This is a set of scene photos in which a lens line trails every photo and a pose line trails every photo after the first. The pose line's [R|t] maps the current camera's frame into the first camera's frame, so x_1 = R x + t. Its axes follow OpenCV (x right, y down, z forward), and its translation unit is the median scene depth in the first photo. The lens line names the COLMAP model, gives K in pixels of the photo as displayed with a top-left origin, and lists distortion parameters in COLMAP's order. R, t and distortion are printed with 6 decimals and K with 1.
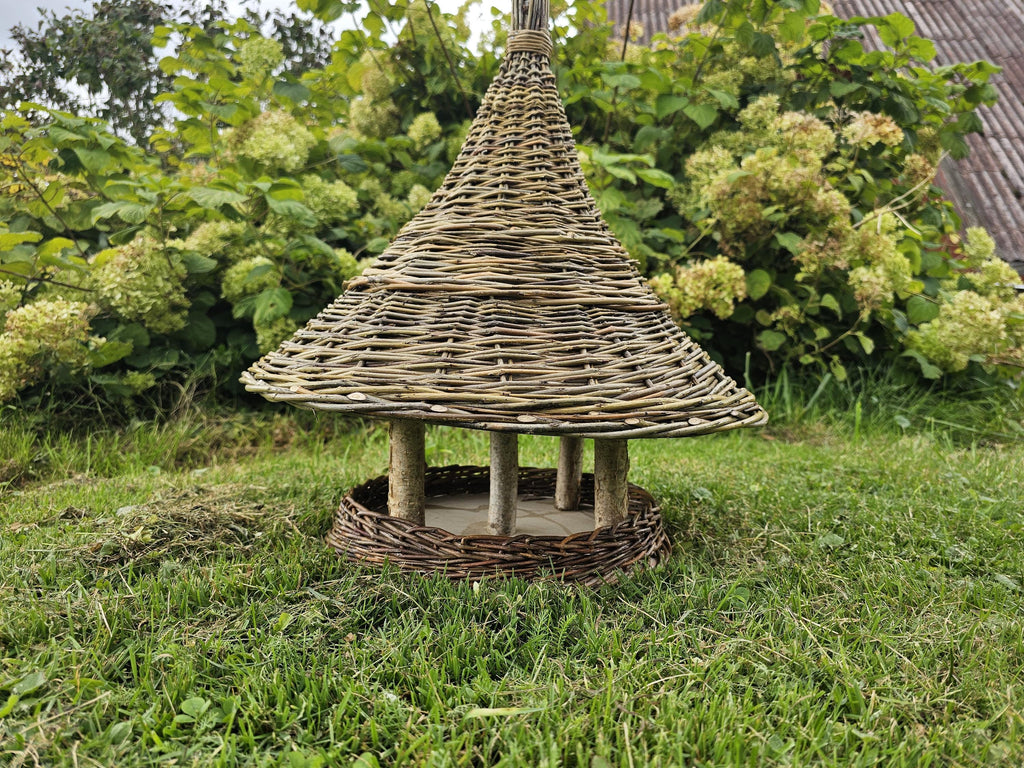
lens RADIAL K [[693.9, 0, 506.6], [0, 693.9, 393.3], [0, 0, 1]] dist [0.041863, -0.061104]
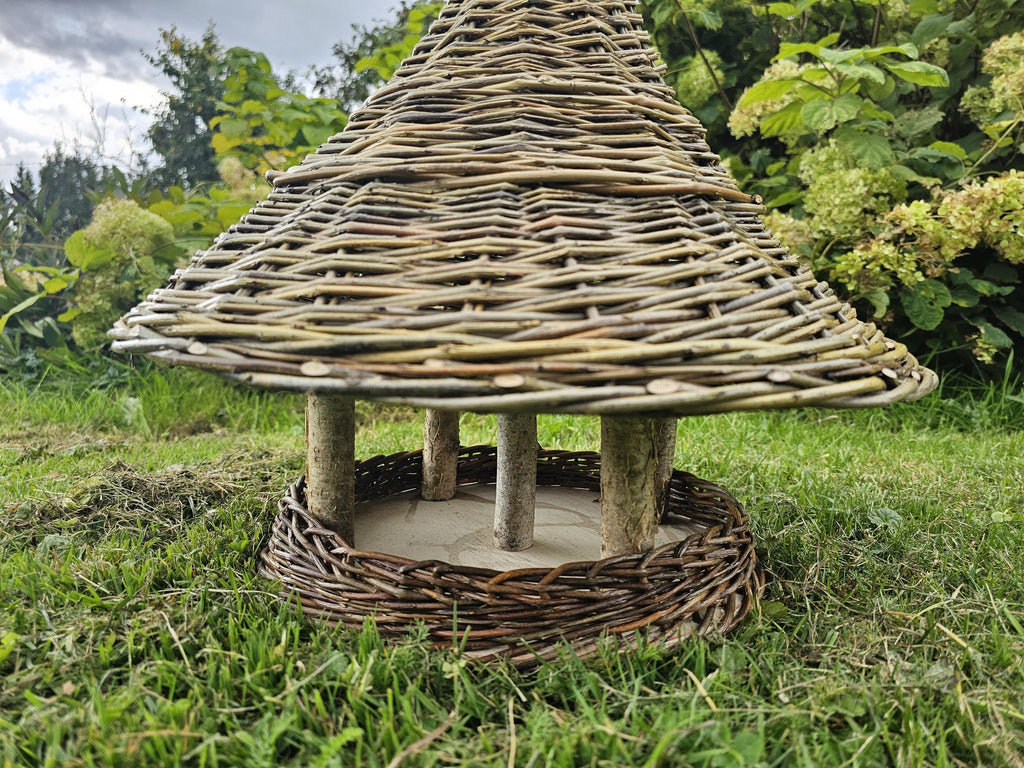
lens RADIAL K [[693.9, 0, 518.6], [0, 693.9, 385.9], [0, 0, 1]] dist [0.041863, -0.061104]
pose [[0.918837, 0.030674, -0.393444, 0.303193], [-0.024259, 0.999479, 0.021269, 0.025849], [0.393891, -0.009999, 0.919103, 0.404420]]
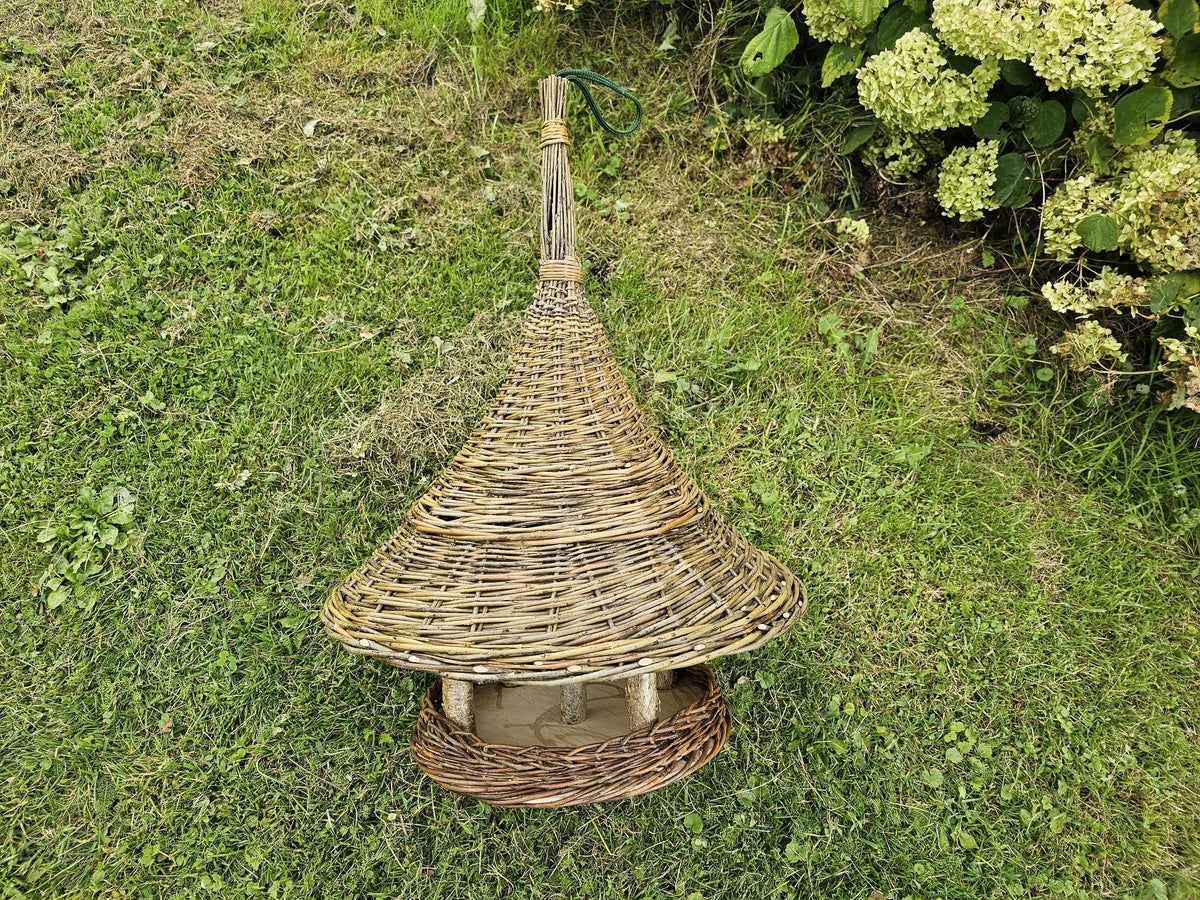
lens RADIAL K [[813.1, 0, 611.0], [0, 813.1, 448.9], [0, 0, 1]] dist [0.041863, -0.061104]
pose [[0.946032, -0.053644, -0.319603, 0.526728], [0.061884, 0.997960, 0.015674, -0.259660], [0.318111, -0.034606, 0.947422, -0.177156]]
